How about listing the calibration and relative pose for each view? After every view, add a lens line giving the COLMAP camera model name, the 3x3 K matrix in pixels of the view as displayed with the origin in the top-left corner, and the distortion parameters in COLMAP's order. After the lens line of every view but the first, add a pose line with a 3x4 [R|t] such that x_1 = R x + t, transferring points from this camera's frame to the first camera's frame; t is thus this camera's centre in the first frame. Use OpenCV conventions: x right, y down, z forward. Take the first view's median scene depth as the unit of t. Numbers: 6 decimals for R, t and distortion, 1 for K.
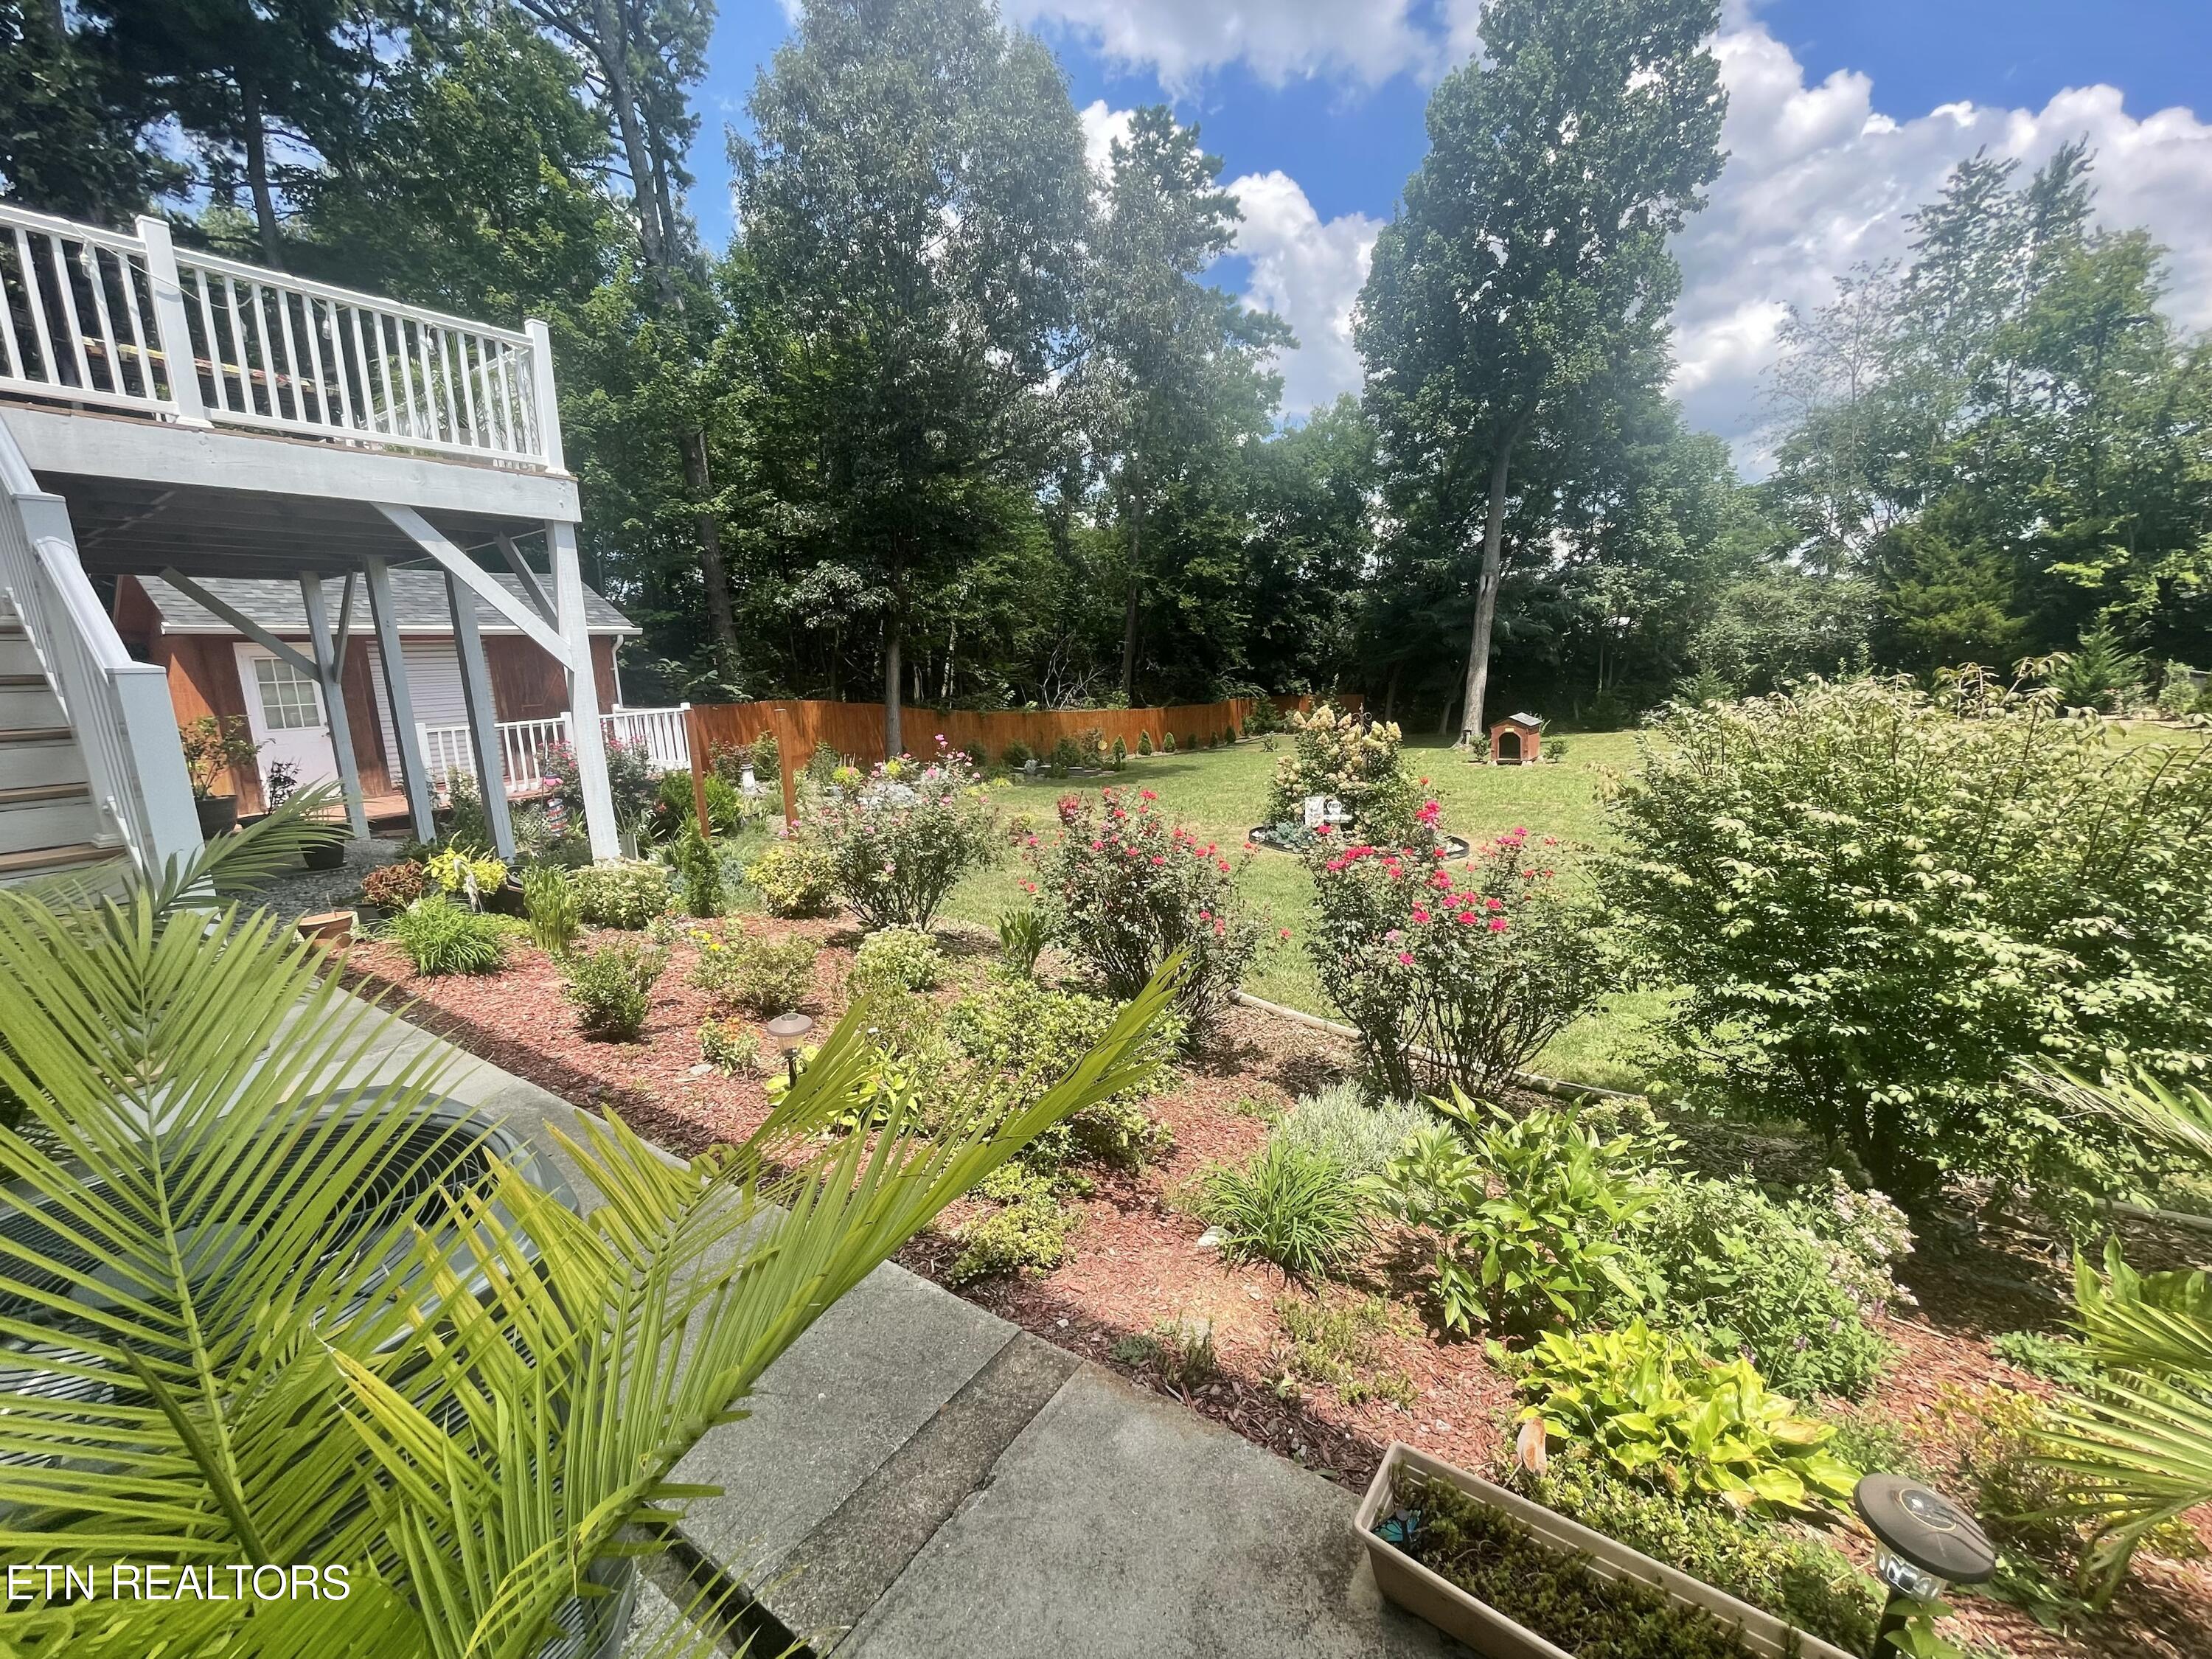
lens RADIAL K [[892.6, 0, 1102.6], [0, 892.6, 829.4], [0, 0, 1]] dist [0.000471, -0.001057]
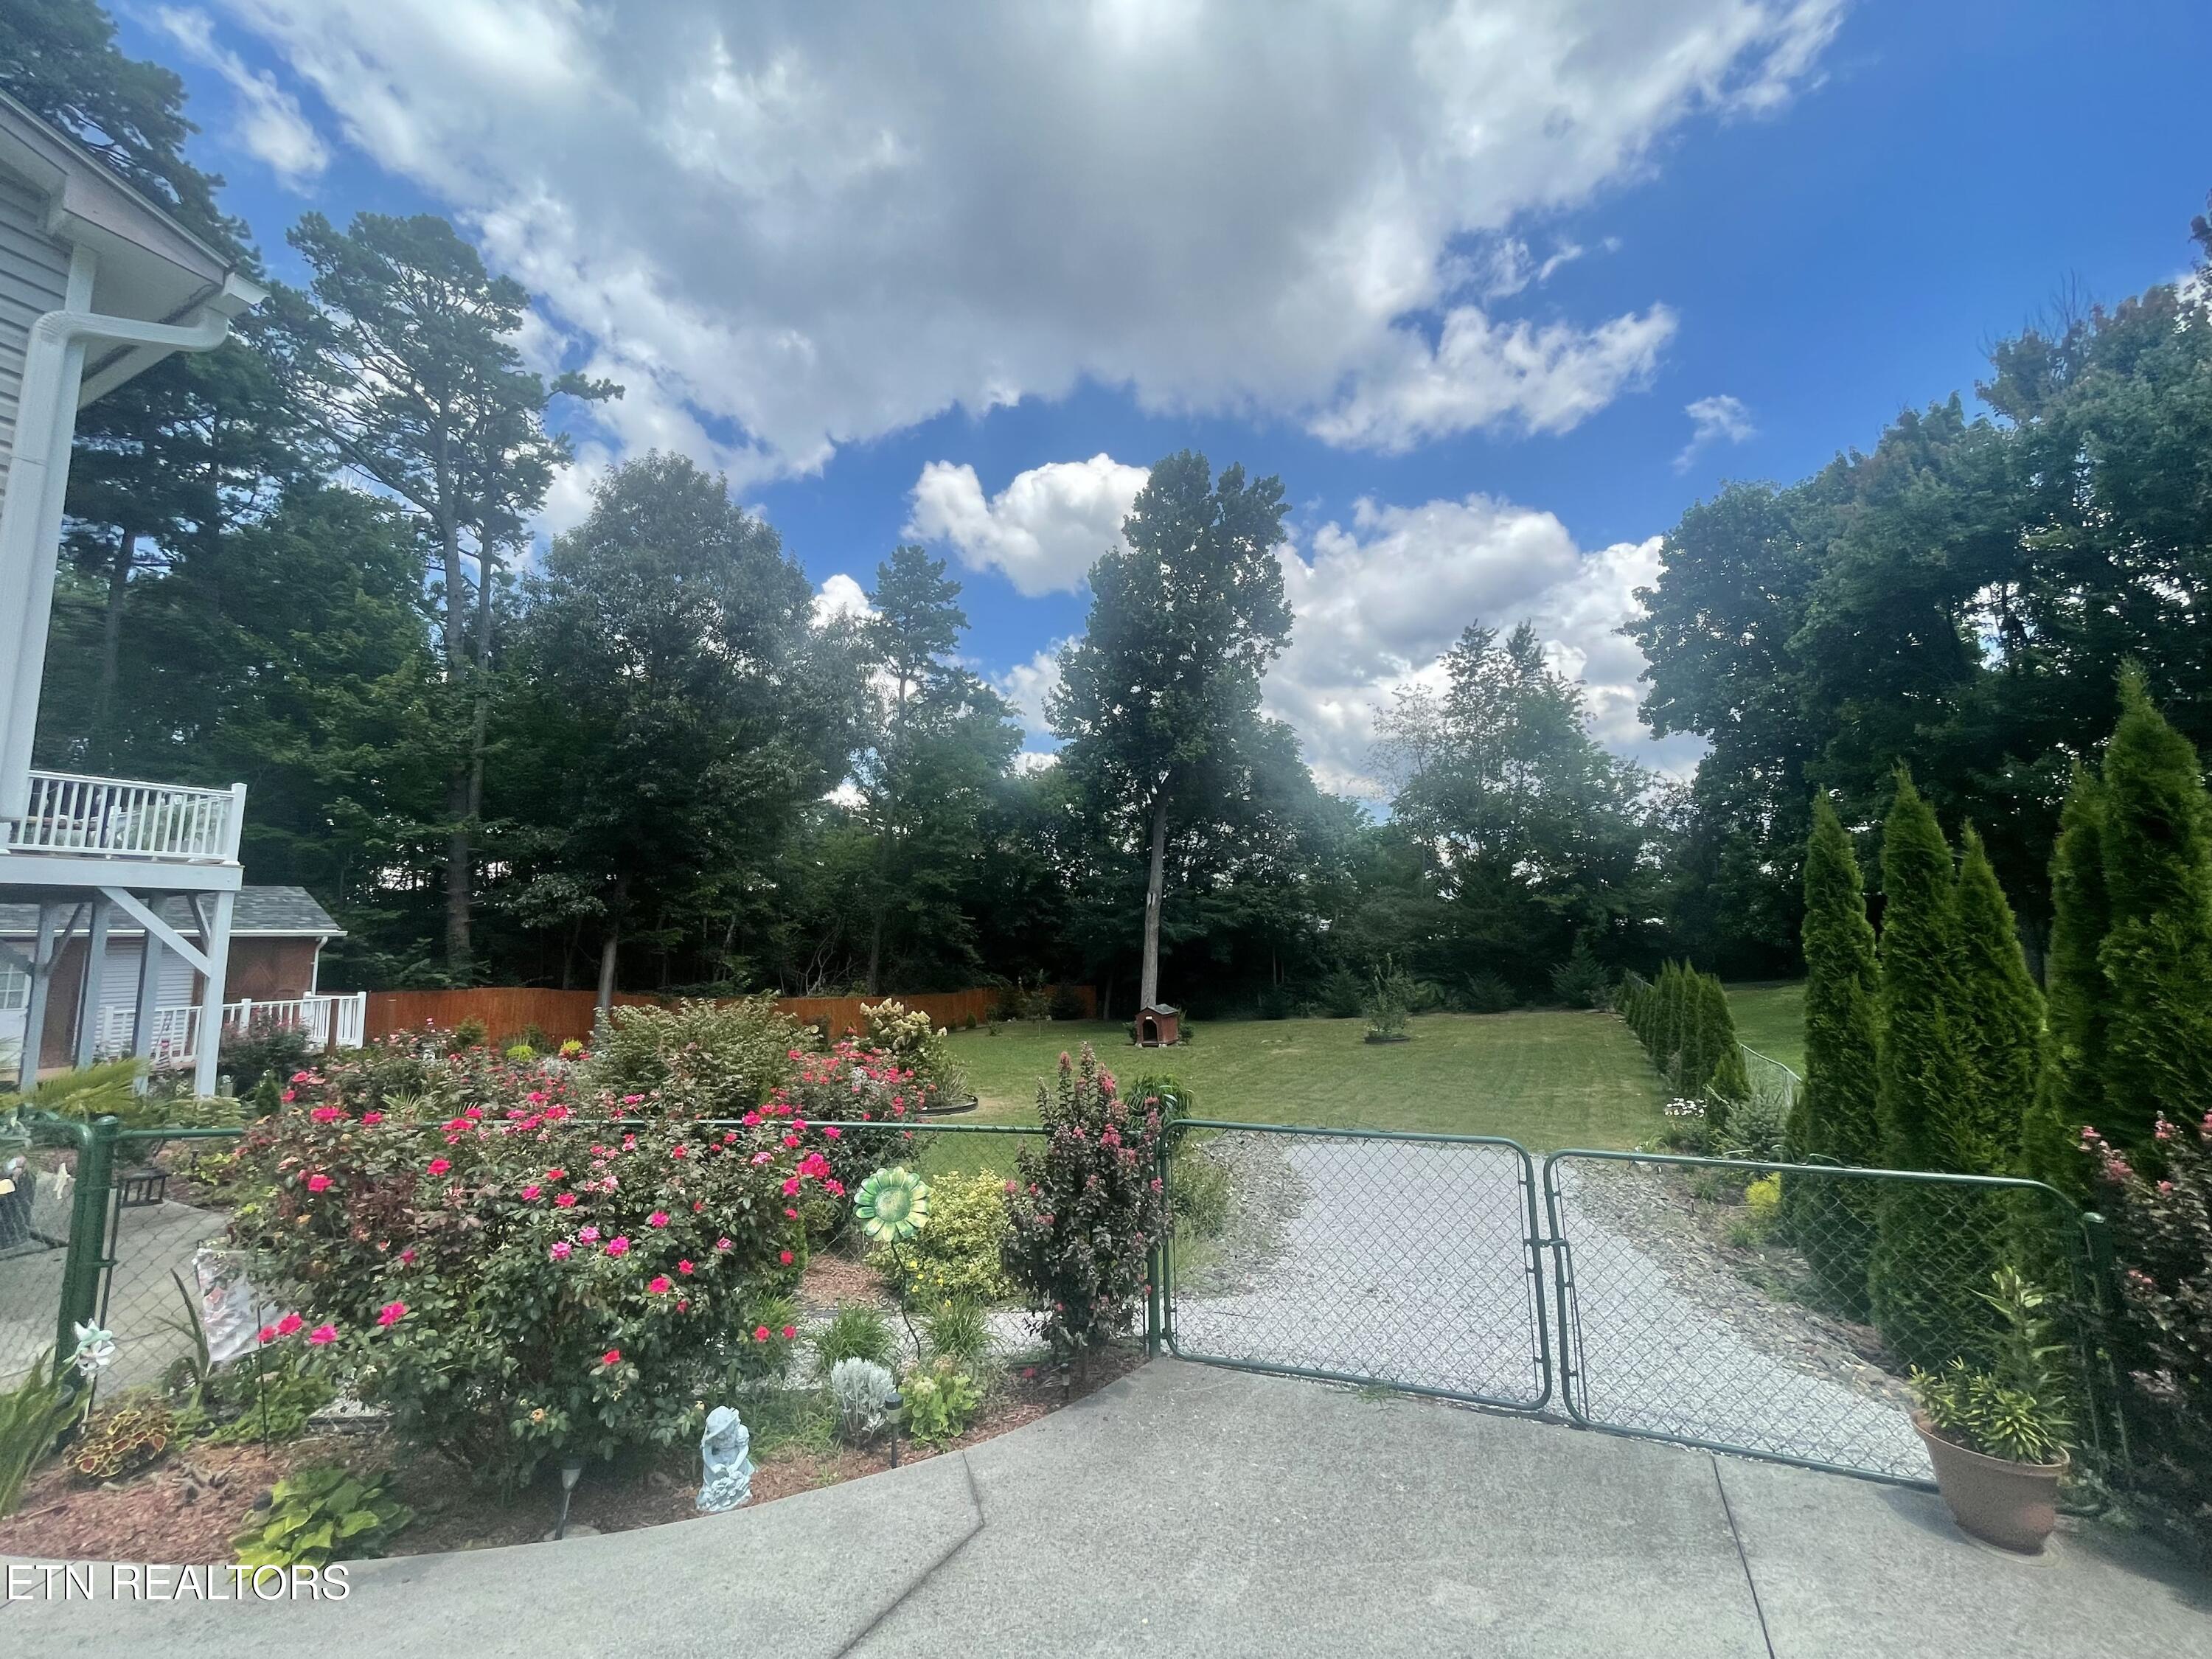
lens RADIAL K [[892.6, 0, 1103.1], [0, 892.6, 829.3], [0, 0, 1]] dist [0.000471, -0.001057]
pose [[0.988009, 0.038490, 0.149520, 0.199796], [0.009855, 0.950730, -0.309864, 0.022960], [-0.154080, 0.307622, 0.938951, -0.226882]]
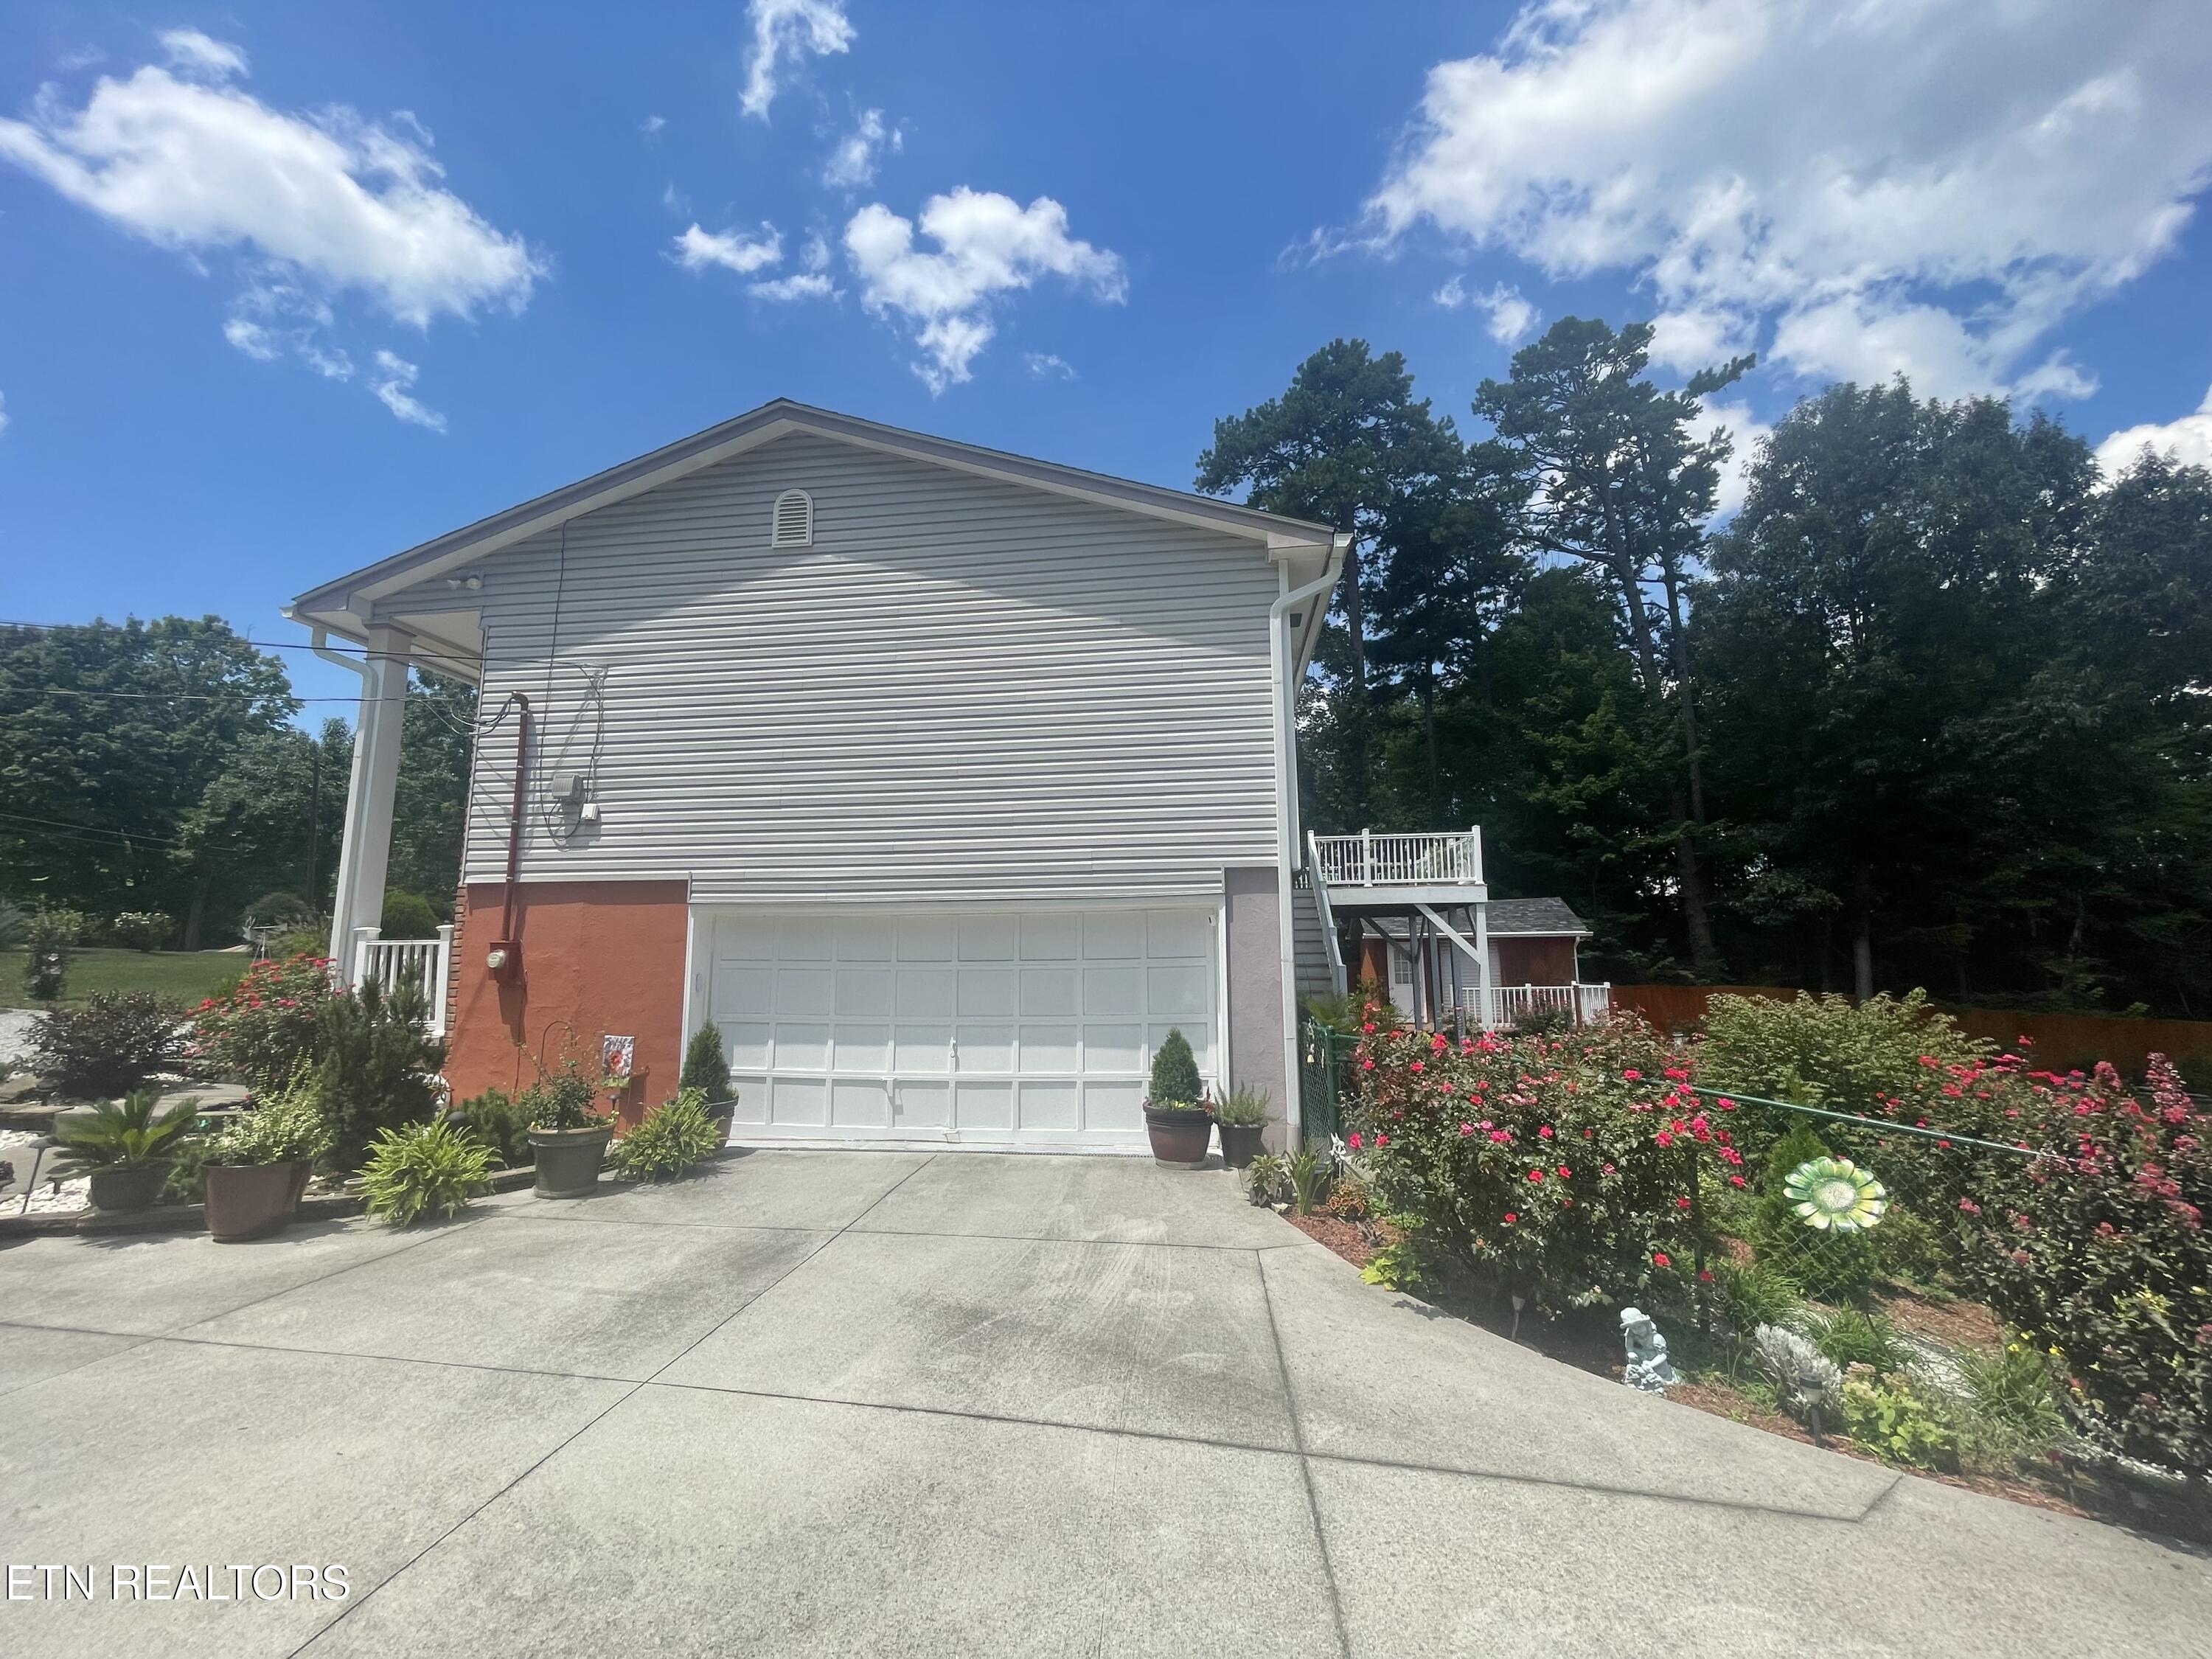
lens RADIAL K [[892.6, 0, 1106.0], [0, 892.6, 841.2], [0, 0, 1]] dist [0.000471, -0.001057]
pose [[0.456261, -0.085731, -0.885707, 0.271077], [-0.173098, 0.967784, -0.182844, 0.027552], [0.872848, 0.236739, 0.426722, -0.237278]]
